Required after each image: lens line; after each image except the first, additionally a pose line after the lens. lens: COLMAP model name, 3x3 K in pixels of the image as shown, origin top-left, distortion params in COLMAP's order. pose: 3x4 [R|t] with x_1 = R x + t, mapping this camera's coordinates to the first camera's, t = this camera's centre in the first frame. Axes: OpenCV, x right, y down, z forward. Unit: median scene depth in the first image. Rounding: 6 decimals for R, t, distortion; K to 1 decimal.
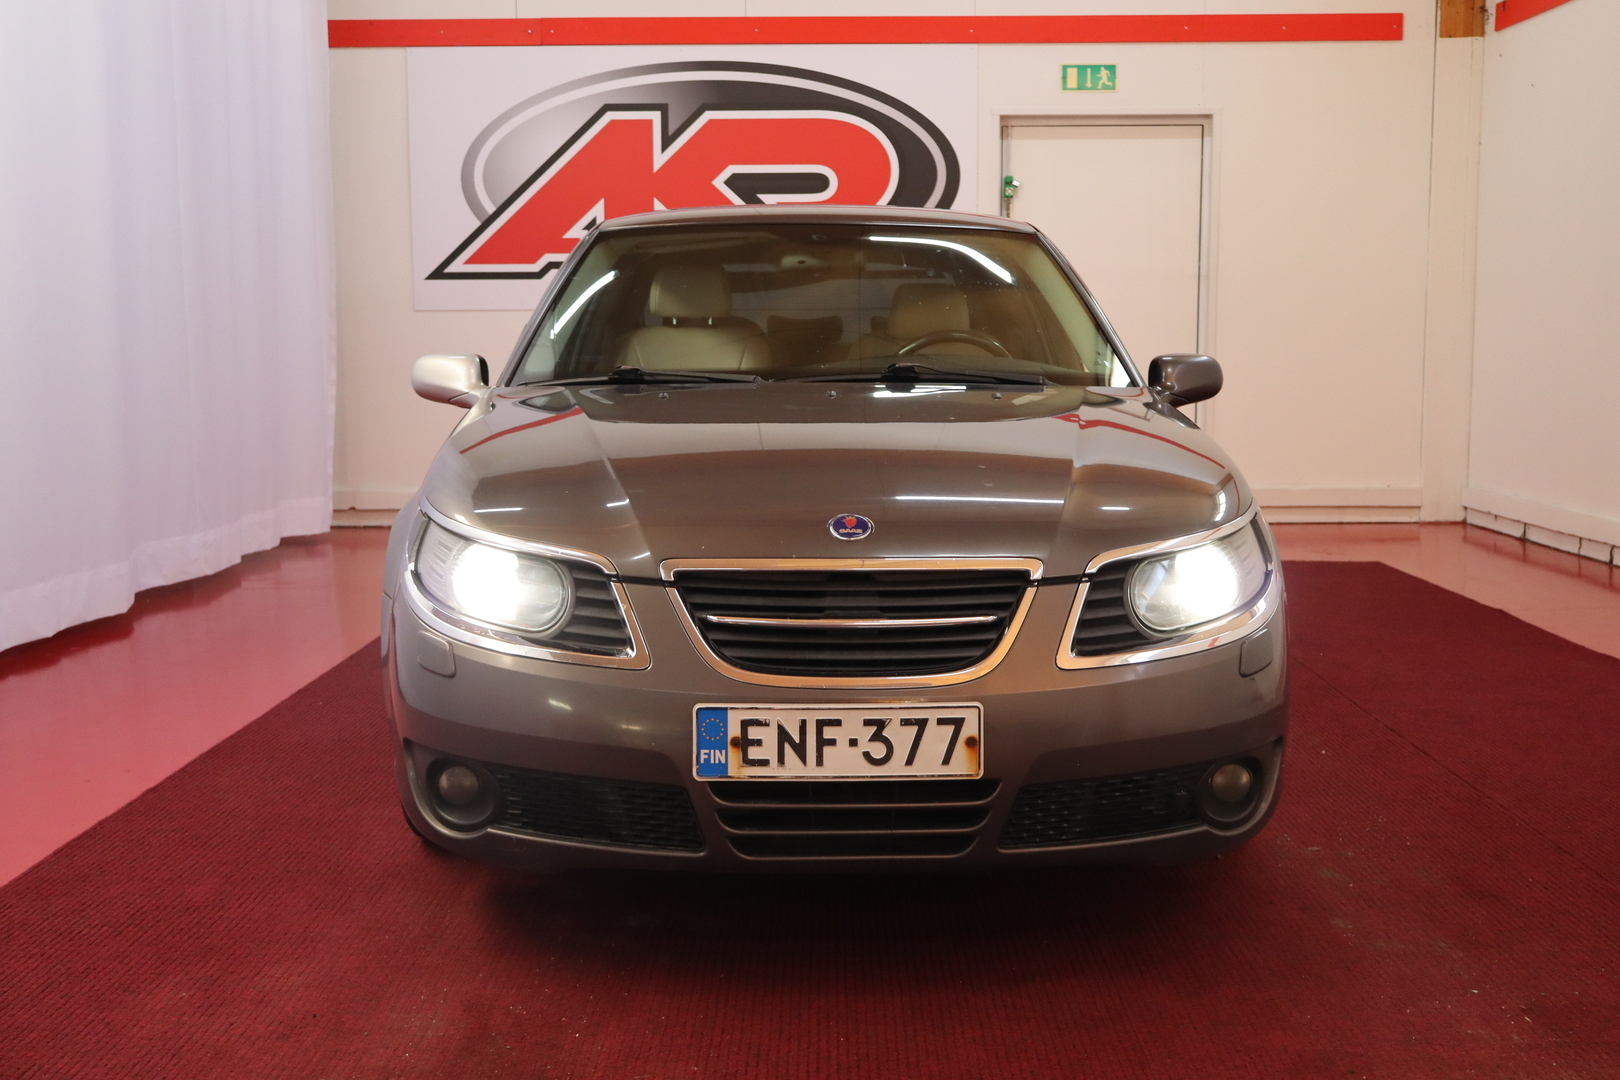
lens RADIAL K [[1755.9, 0, 802.4], [0, 1755.9, 557.4], [0, 0, 1]] dist [0.001483, 0.000000]
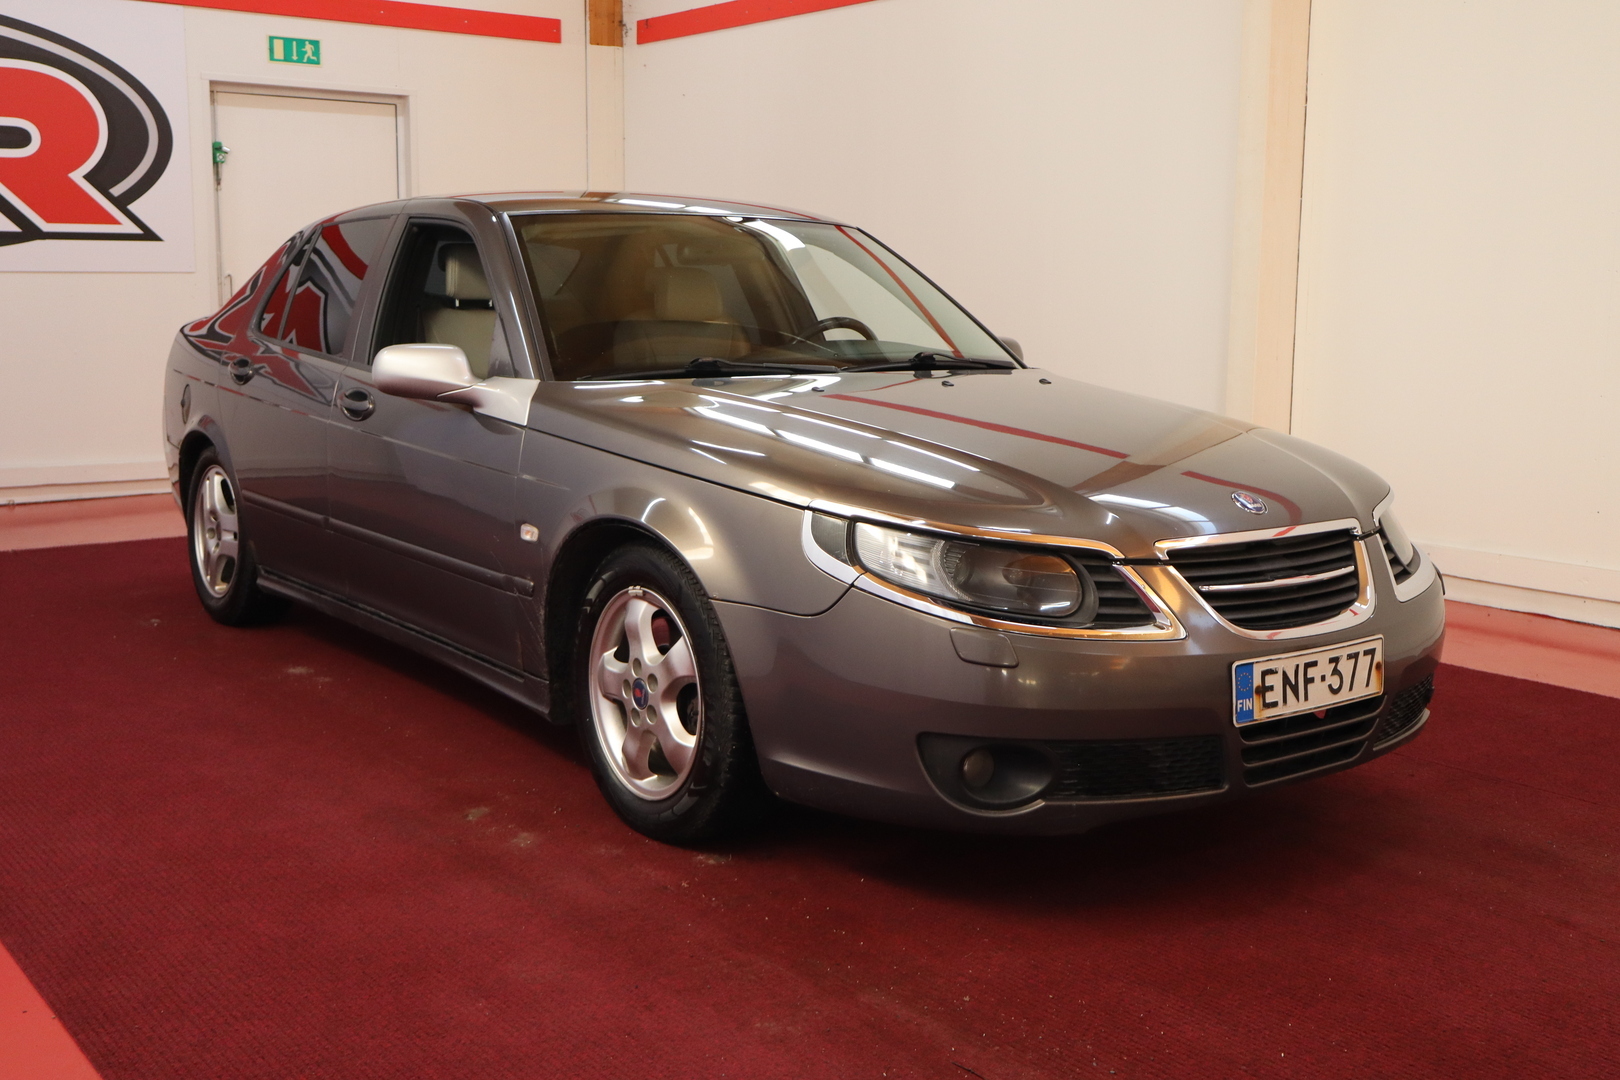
lens RADIAL K [[1626.8, 0, 816.9], [0, 1626.8, 531.2], [0, 0, 1]] dist [-0.037904, 0.000000]
pose [[0.816453, -0.070359, 0.573108, -0.857380], [0.058497, 0.997520, 0.039128, -0.059091], [-0.574440, 0.001579, 0.818545, 0.262302]]
